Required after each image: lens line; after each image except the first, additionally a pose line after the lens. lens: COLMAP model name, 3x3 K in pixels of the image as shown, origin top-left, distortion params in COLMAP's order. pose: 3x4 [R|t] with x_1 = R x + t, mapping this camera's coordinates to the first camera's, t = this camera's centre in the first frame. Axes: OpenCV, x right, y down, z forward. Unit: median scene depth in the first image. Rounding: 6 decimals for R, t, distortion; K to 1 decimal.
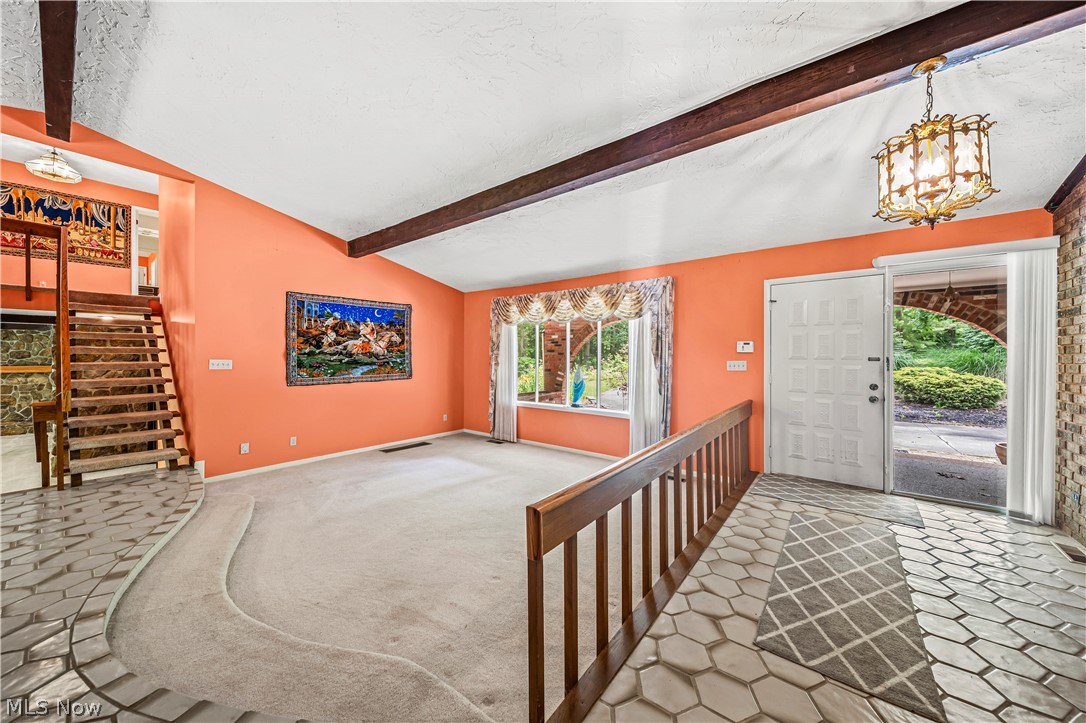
lens RADIAL K [[381.4, 0, 543.0], [0, 381.4, 361.5], [0, 0, 1]] dist [0.000432, 0.000069]
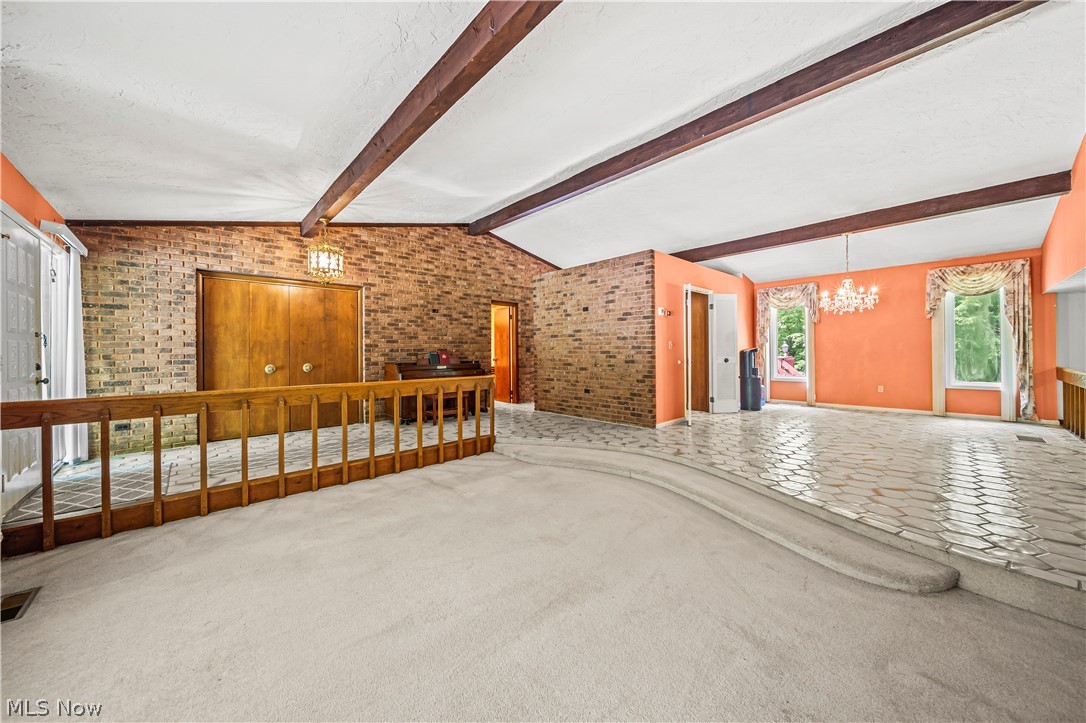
lens RADIAL K [[380.2, 0, 545.0], [0, 380.2, 350.9], [0, 0, 1]] dist [-0.002196, -0.000115]
pose [[-0.987497, 0.005460, 0.157546, -0.287981], [0.008794, 0.999752, 0.020476, 0.016855], [-0.157395, 0.021605, -0.987299, 1.213854]]
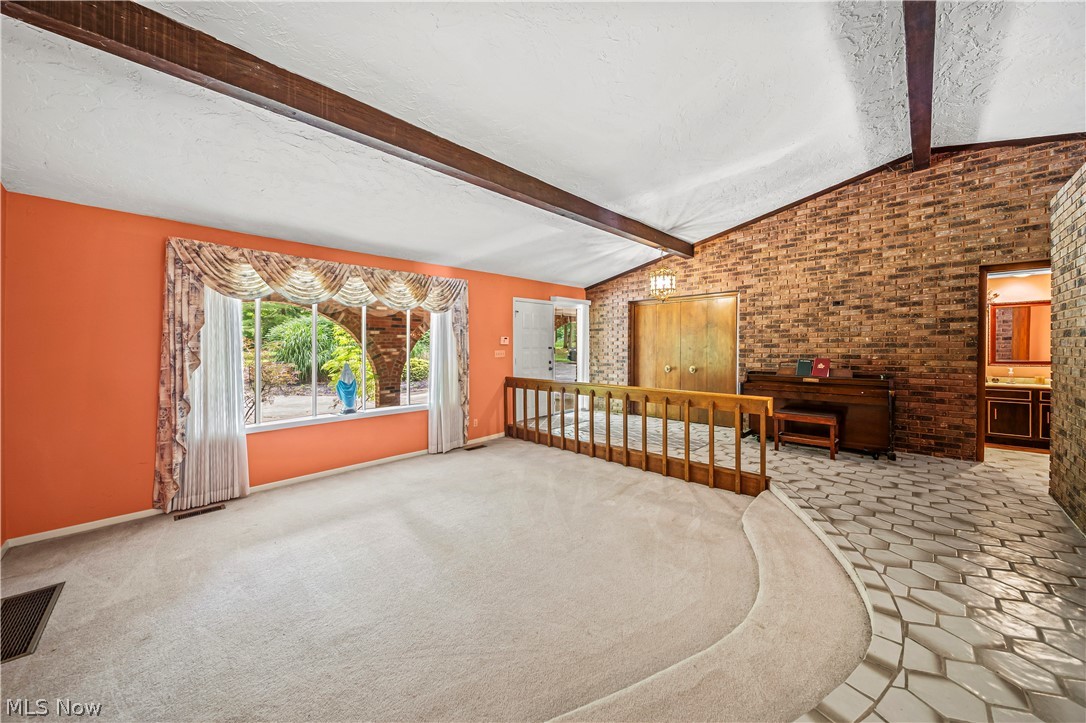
lens RADIAL K [[380.2, 0, 545.0], [0, 380.2, 350.9], [0, 0, 1]] dist [-0.002196, -0.000115]
pose [[0.107731, -0.012705, 0.994099, -0.766376], [0.028607, 0.999544, 0.009674, -0.007610], [-0.993768, 0.027396, 0.108045, 0.597772]]
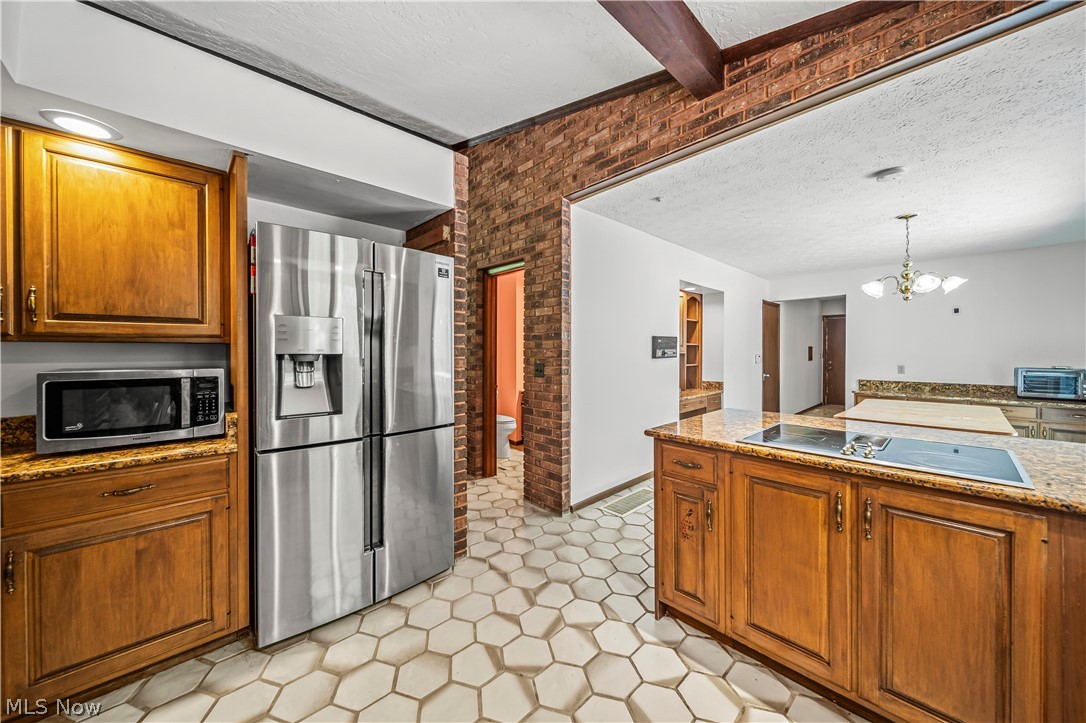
lens RADIAL K [[380.2, 0, 545.0], [0, 380.2, 350.9], [0, 0, 1]] dist [-0.002196, -0.000115]
pose [[0.148682, -0.004513, 0.988875, -0.588912], [0.023203, 0.999730, 0.001074, 0.011785], [-0.988613, 0.022786, 0.148747, -0.517753]]
